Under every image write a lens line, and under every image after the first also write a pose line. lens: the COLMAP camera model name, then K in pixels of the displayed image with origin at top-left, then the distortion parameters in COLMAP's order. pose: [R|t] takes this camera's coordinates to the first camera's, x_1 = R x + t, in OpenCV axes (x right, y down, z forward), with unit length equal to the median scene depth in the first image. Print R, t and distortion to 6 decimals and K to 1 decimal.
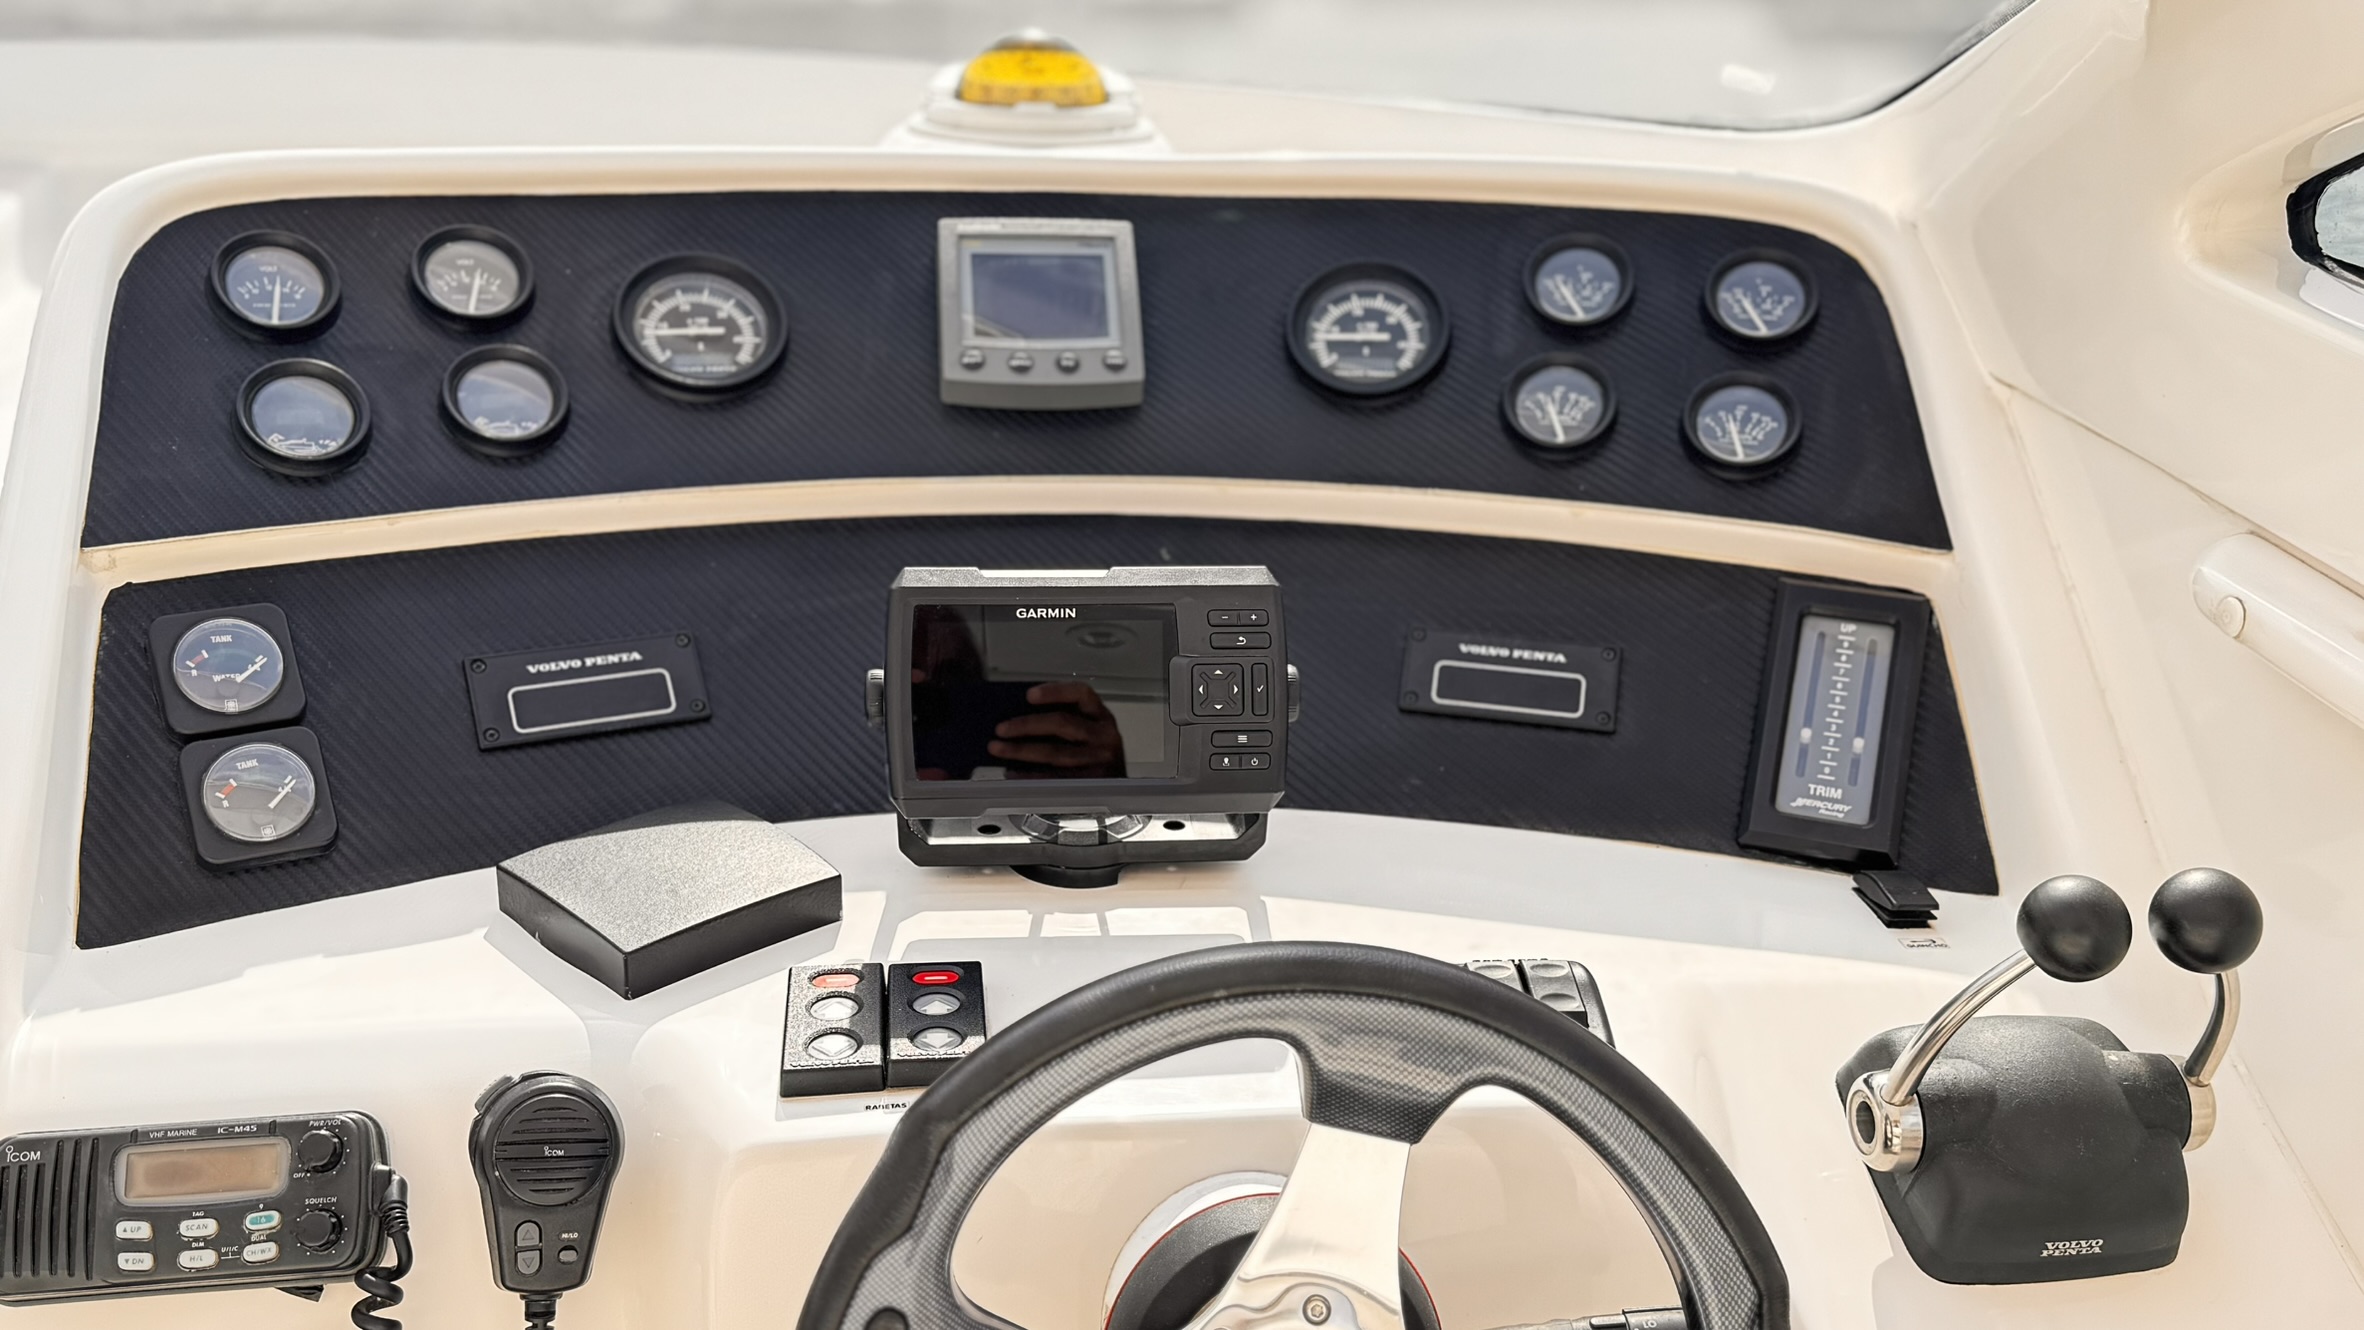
lens RADIAL K [[2283.8, 0, 1181.1], [0, 2283.8, 666.0], [0, 0, 1]] dist [0.073444, 0.000000]
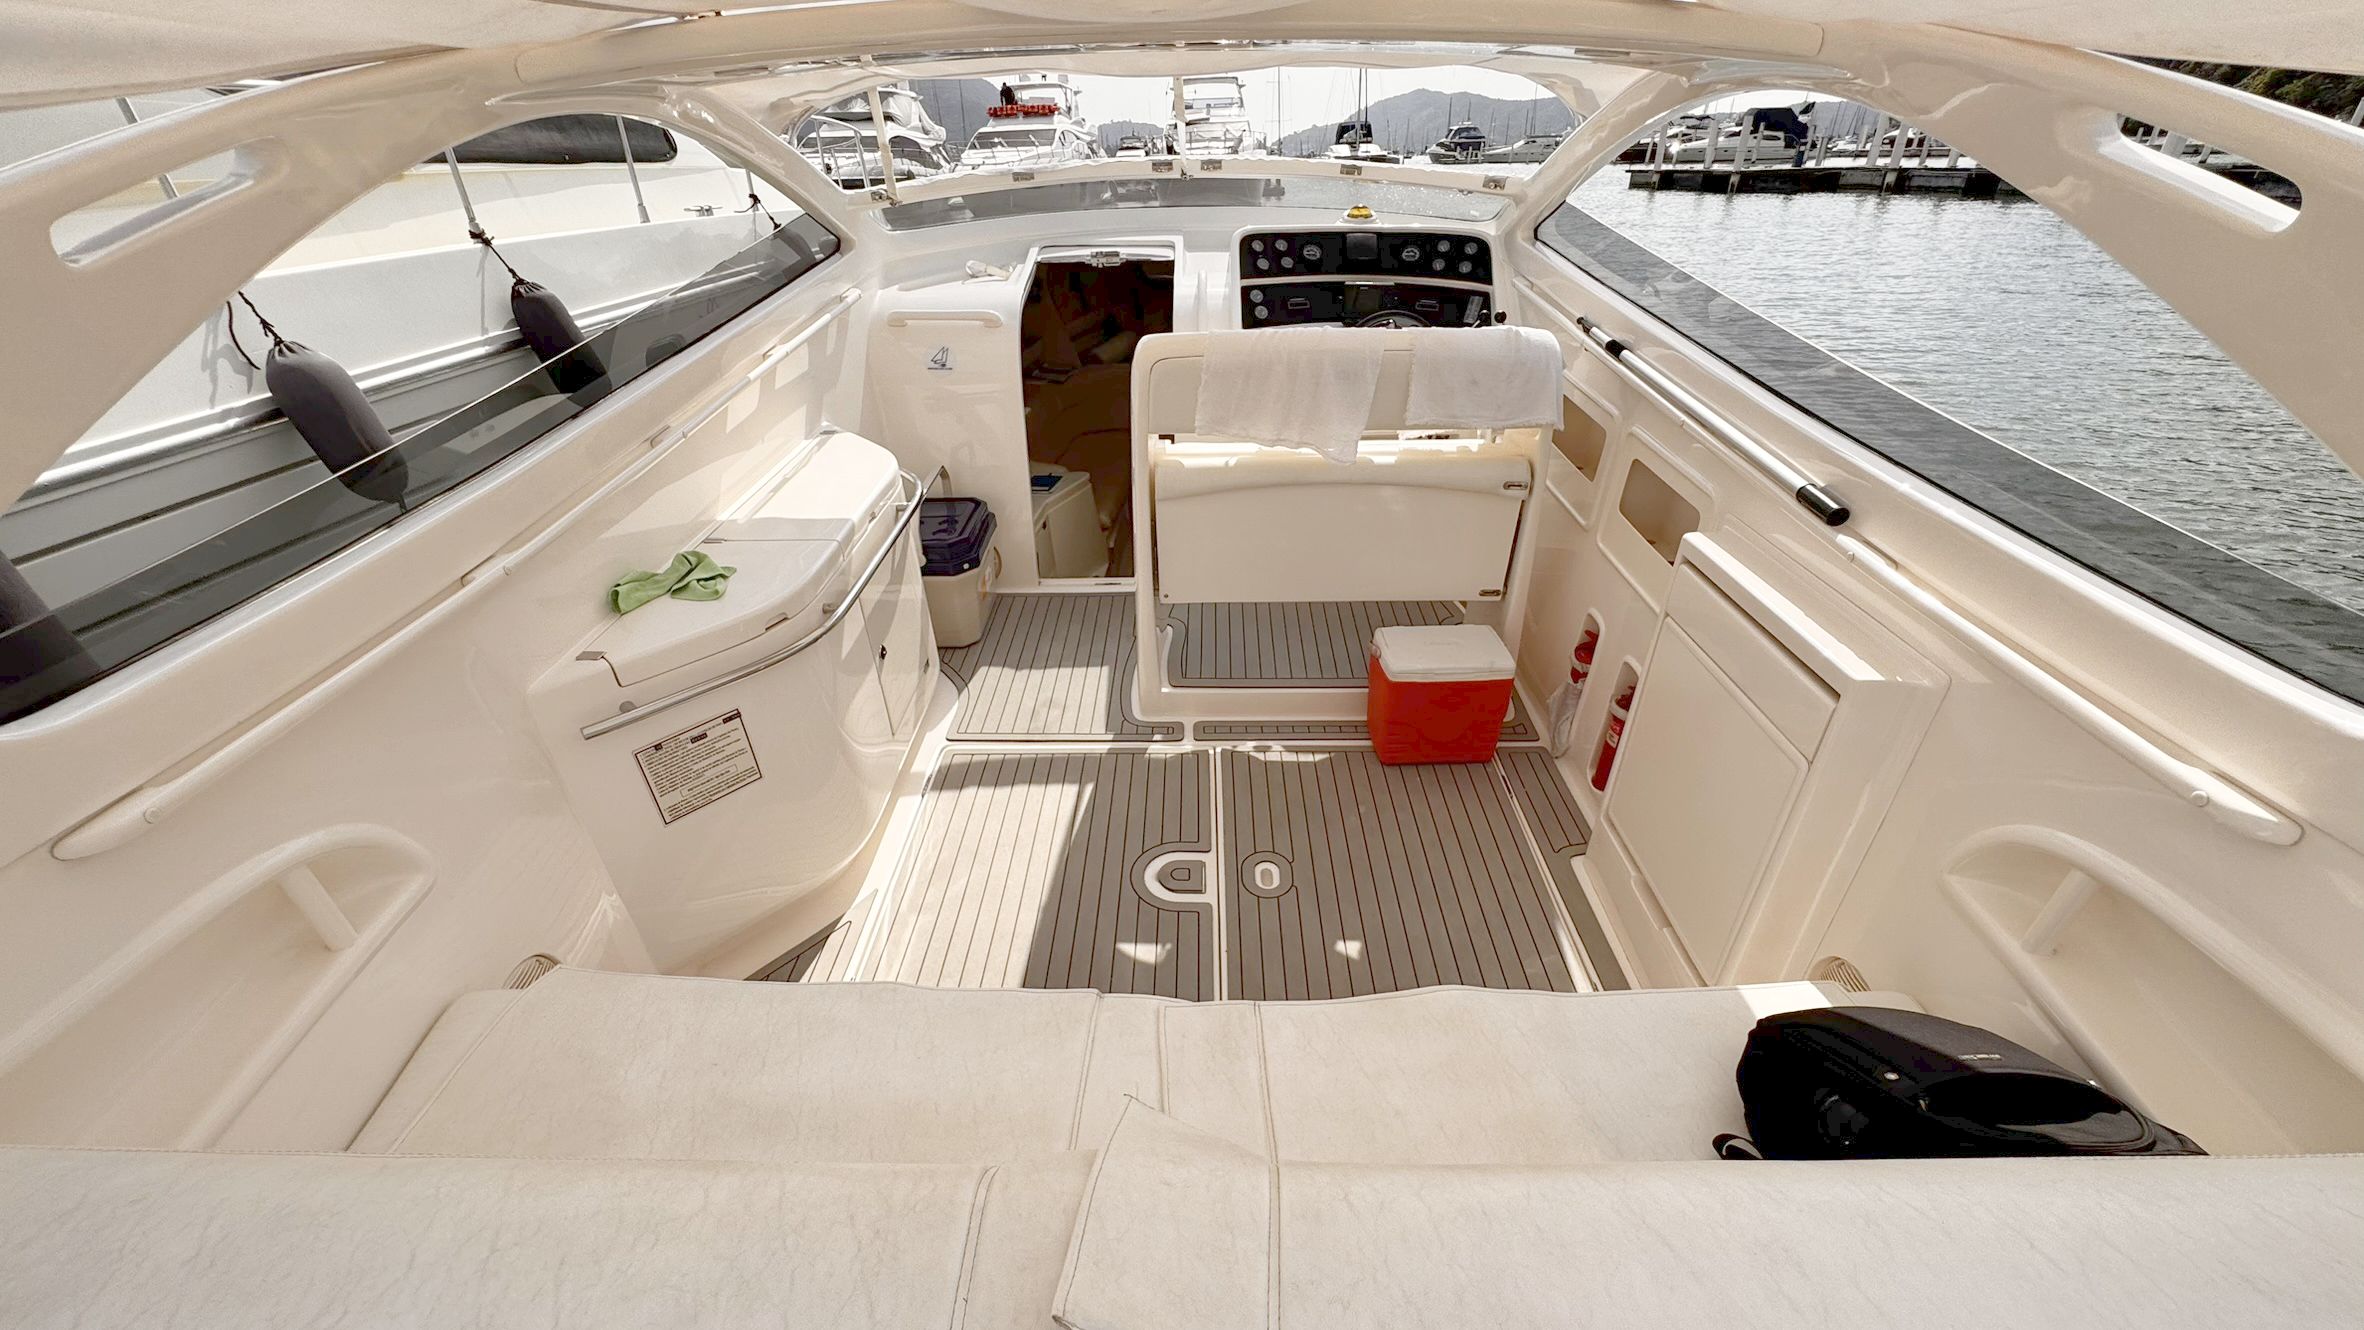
lens RADIAL K [[962.1, 0, 1183.5], [0, 962.1, 663.7], [0, 0, 1]] dist [0.001214, -0.000023]
pose [[0.986146, 0.064670, -0.152756, -0.071182], [-0.033331, 0.979344, 0.199435, 0.516536], [0.162498, -0.191581, 0.967931, -2.176928]]
